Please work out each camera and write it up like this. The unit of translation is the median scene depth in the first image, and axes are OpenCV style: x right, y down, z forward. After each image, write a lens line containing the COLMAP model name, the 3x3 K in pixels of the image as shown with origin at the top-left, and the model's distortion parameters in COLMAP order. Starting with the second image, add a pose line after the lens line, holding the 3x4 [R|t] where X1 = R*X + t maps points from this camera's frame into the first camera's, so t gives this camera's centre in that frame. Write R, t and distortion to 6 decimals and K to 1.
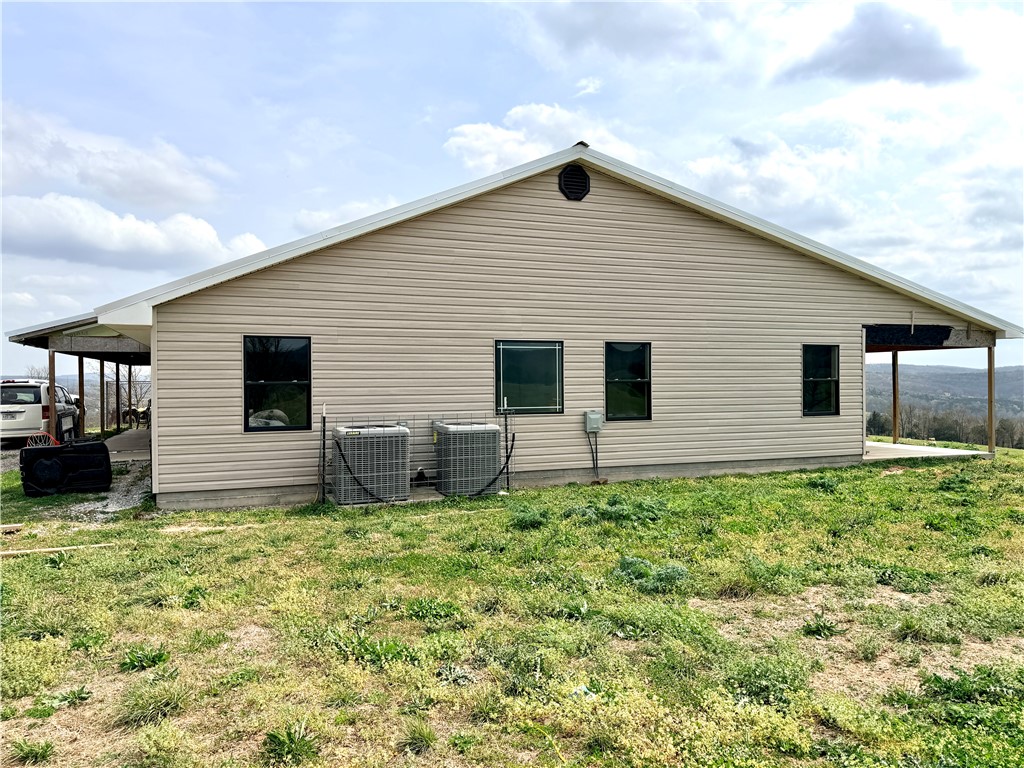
lens RADIAL K [[719.1, 0, 515.5], [0, 719.1, 395.1], [0, 0, 1]] dist [0.027051, -0.032270]
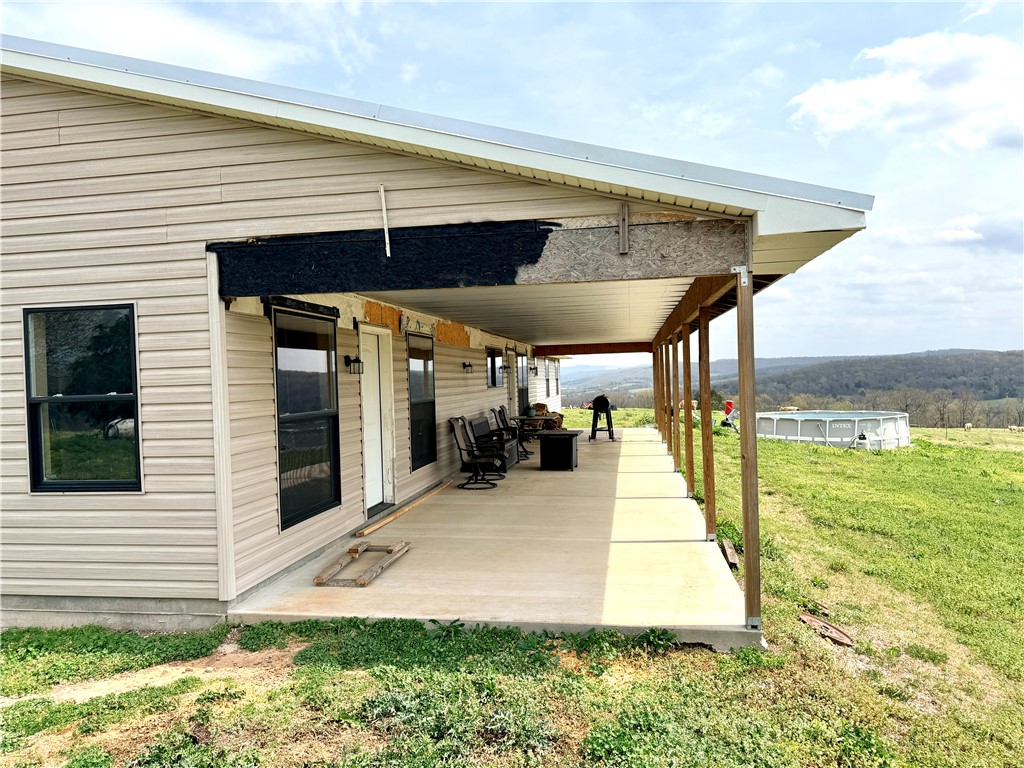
lens RADIAL K [[719.1, 0, 511.5], [0, 719.1, 381.0], [0, 0, 1]] dist [0.027051, -0.032270]
pose [[0.865456, -0.016164, -0.500724, 0.792326], [0.014333, 0.999869, -0.007503, -0.023299], [0.500779, -0.000683, 0.865575, 0.762026]]
